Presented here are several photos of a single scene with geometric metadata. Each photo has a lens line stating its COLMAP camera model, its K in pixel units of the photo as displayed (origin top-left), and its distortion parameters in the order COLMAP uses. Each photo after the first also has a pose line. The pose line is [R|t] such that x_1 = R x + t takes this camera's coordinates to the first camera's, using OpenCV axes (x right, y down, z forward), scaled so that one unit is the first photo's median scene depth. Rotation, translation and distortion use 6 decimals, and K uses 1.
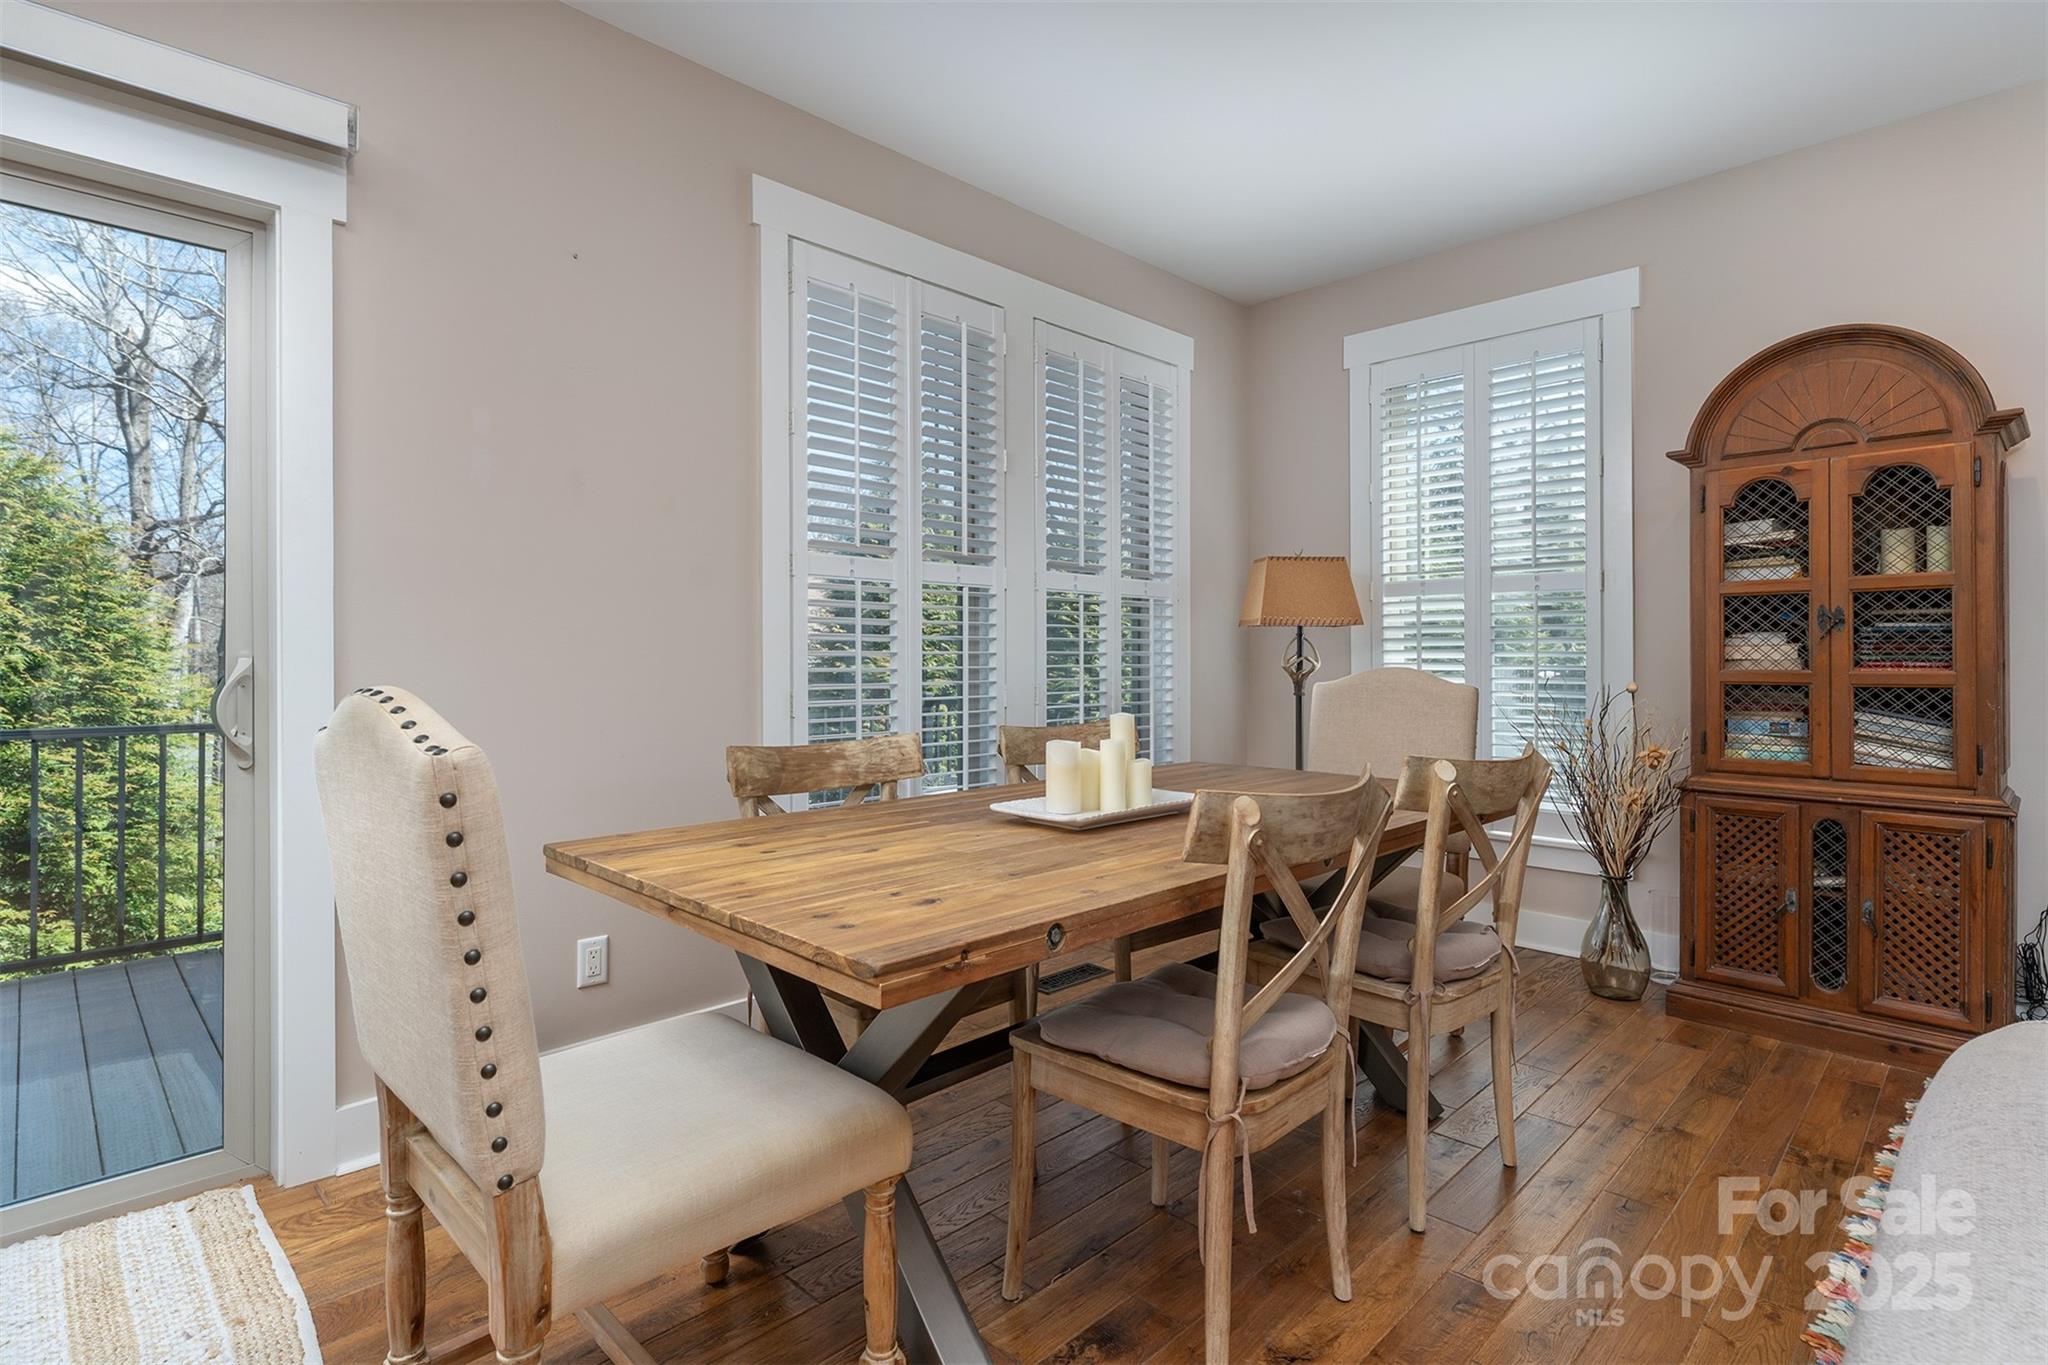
lens RADIAL K [[1042.3, 0, 1023.2], [0, 1042.3, 668.1], [0, 0, 1]] dist [0.004351, 0.000594]
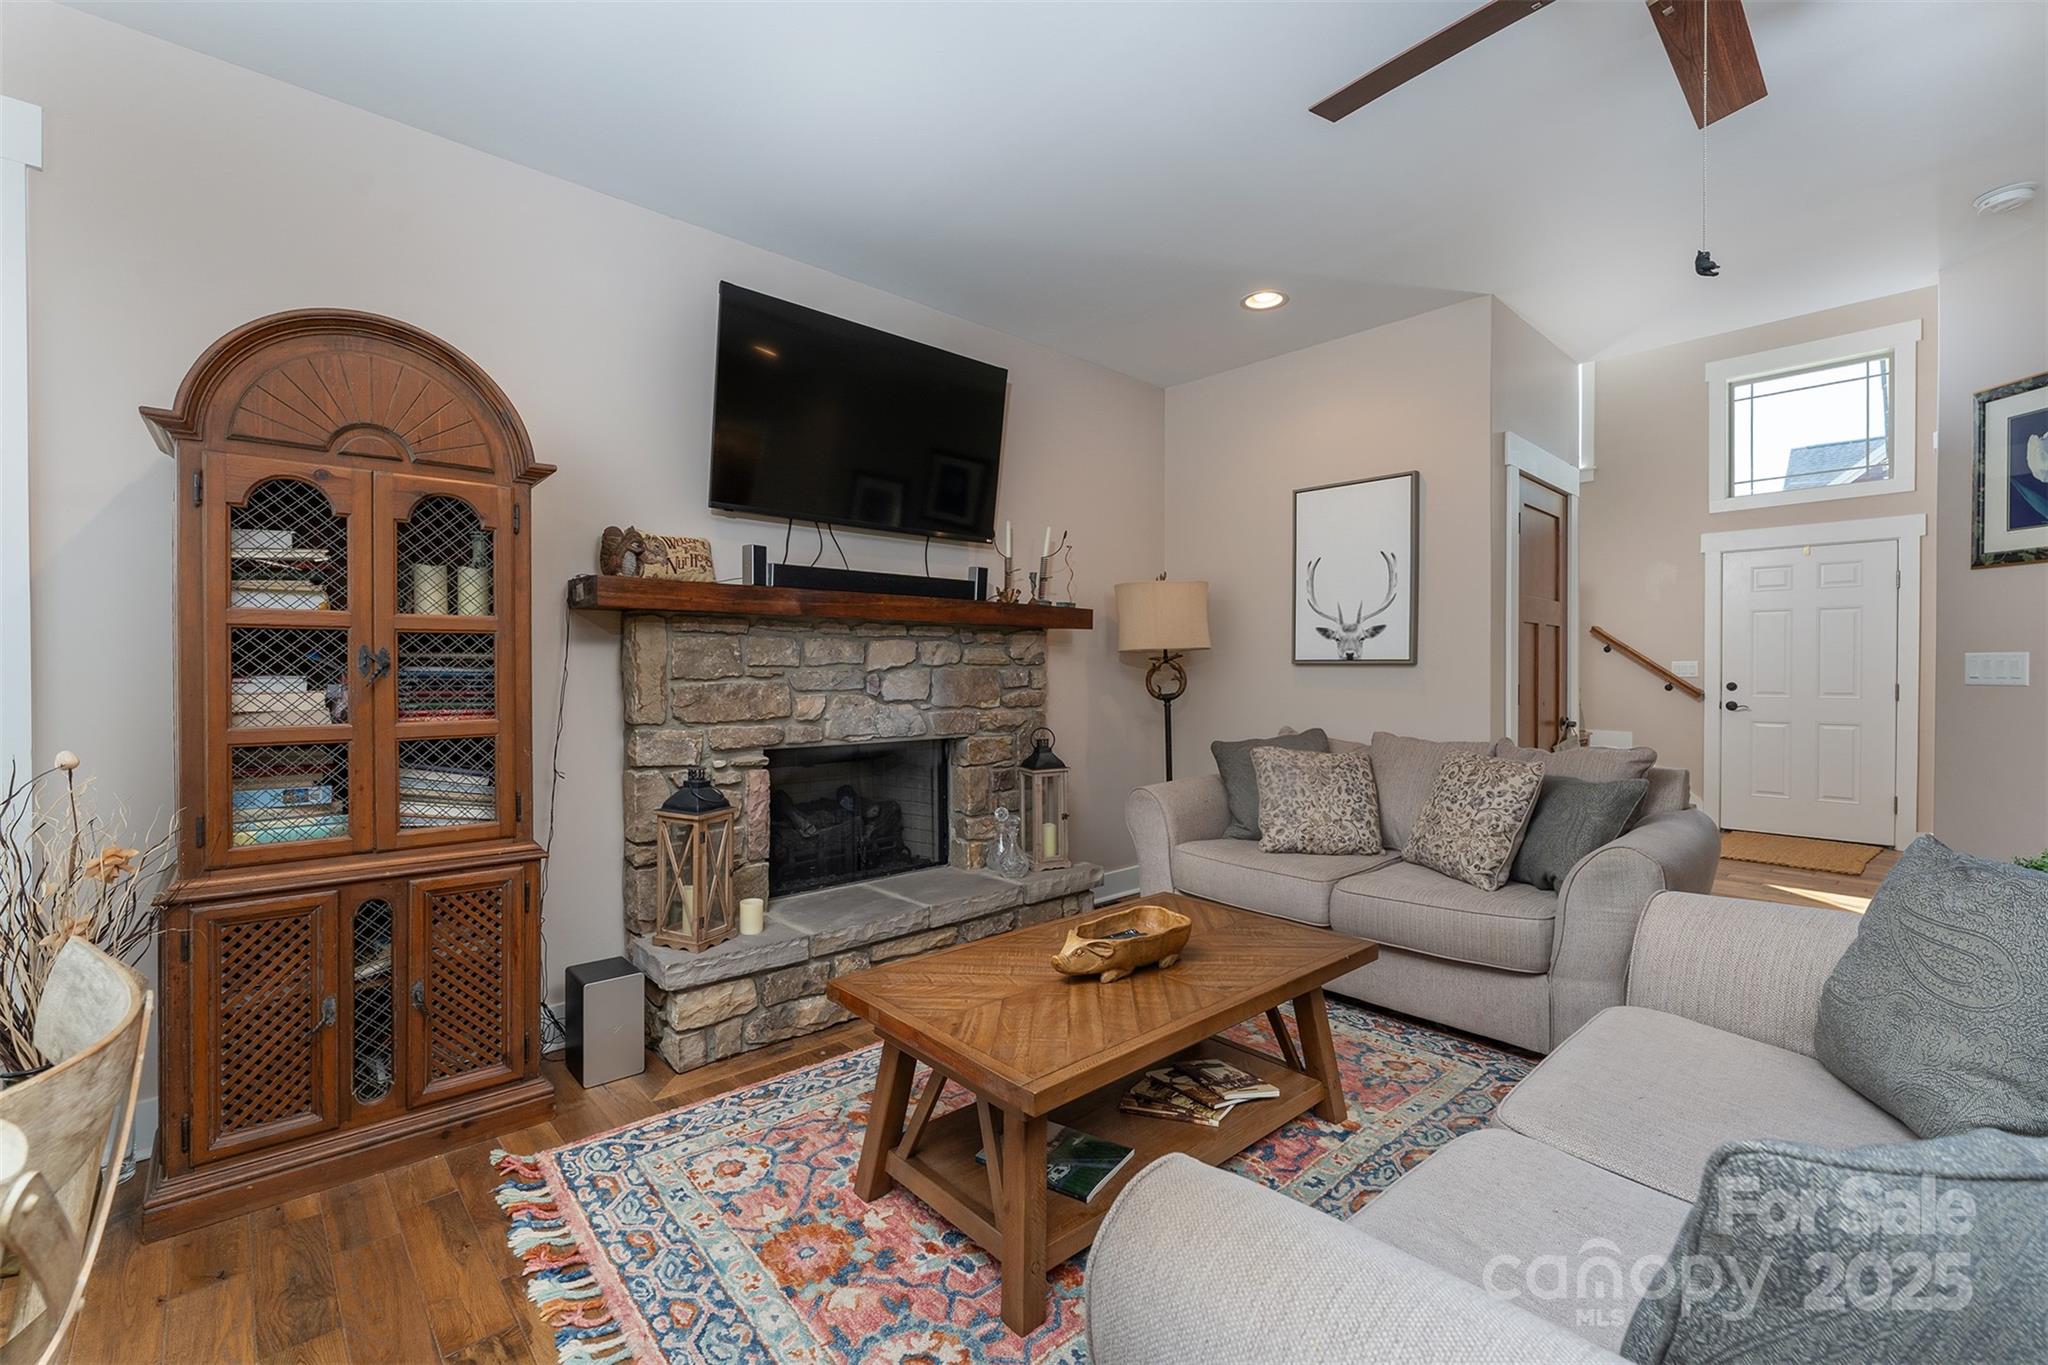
lens RADIAL K [[872.4, 0, 1012.2], [0, 872.4, 684.0], [0, 0, 1]] dist [0.001346, 0.000118]
pose [[0.065913, -0.005174, 0.997812, 0.102374], [0.016612, 0.999854, 0.004088, -0.023586], [-0.997687, 0.016307, 0.065989, 0.435756]]
